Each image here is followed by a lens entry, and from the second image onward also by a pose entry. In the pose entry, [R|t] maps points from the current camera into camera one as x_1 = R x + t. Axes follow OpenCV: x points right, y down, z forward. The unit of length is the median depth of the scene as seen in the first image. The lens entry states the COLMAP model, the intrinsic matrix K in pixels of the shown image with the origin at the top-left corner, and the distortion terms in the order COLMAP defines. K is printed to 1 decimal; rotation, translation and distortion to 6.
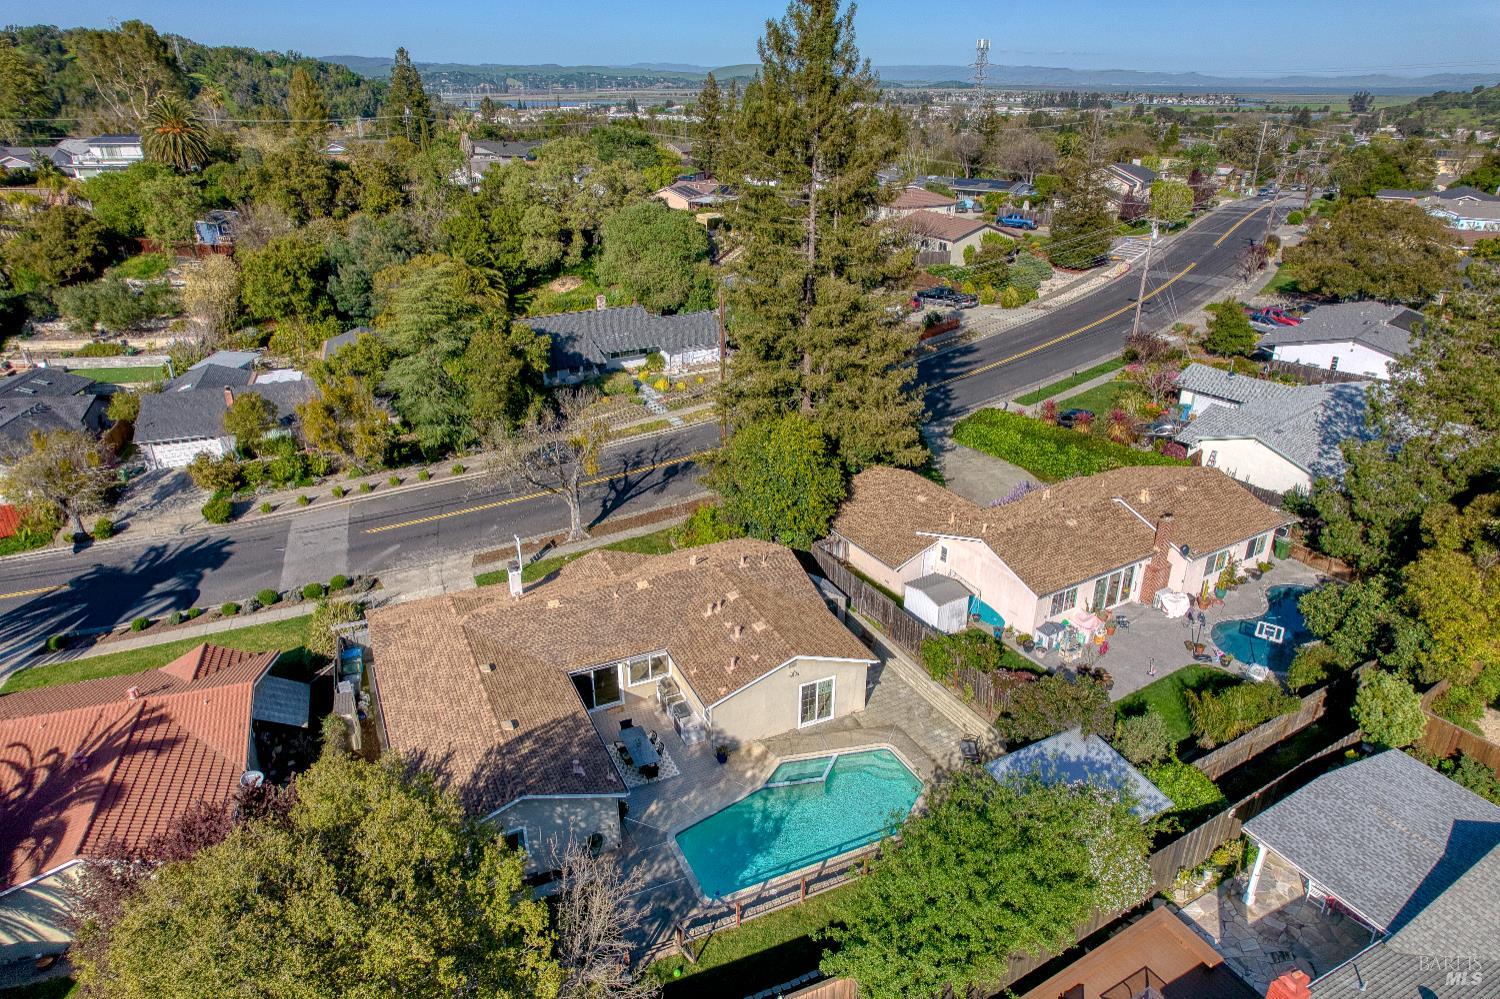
lens RADIAL K [[1019.5, 0, 698.8], [0, 1019.5, 505.7], [0, 0, 1]] dist [-0.104501, 0.157611]
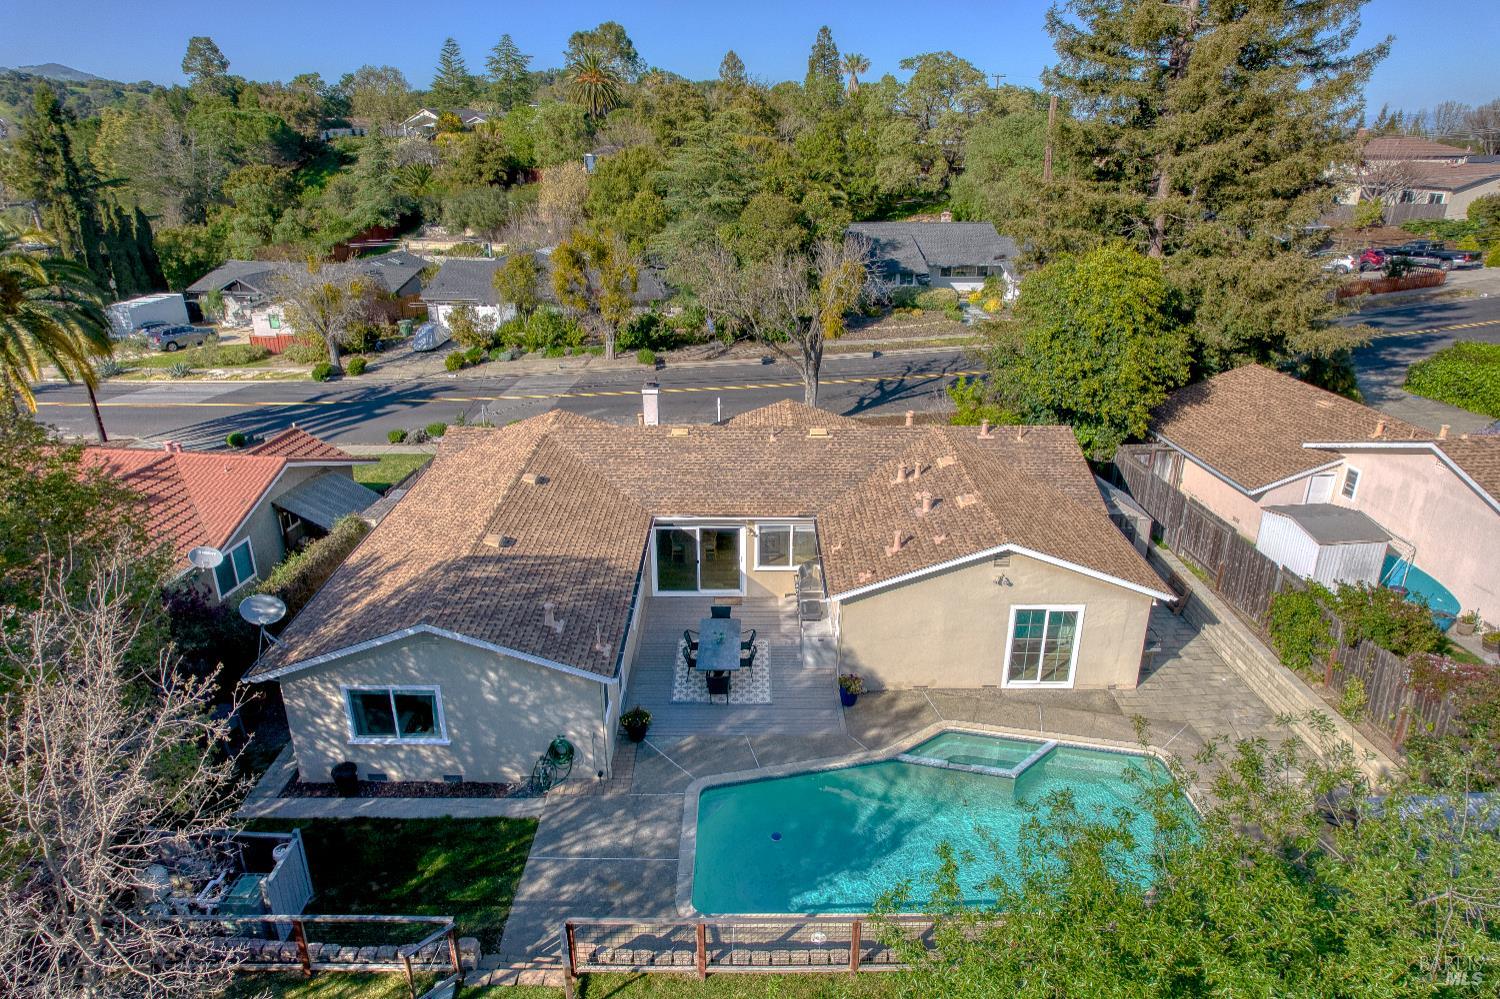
lens RADIAL K [[936.0, 0, 738.4], [0, 936.0, 515.3], [0, 0, 1]] dist [-0.077425, 0.061203]
pose [[0.910930, 0.161761, -0.379527, 0.125664], [-0.183160, 0.982865, -0.020701, 0.140250], [0.369675, 0.088371, 0.924949, 0.392669]]
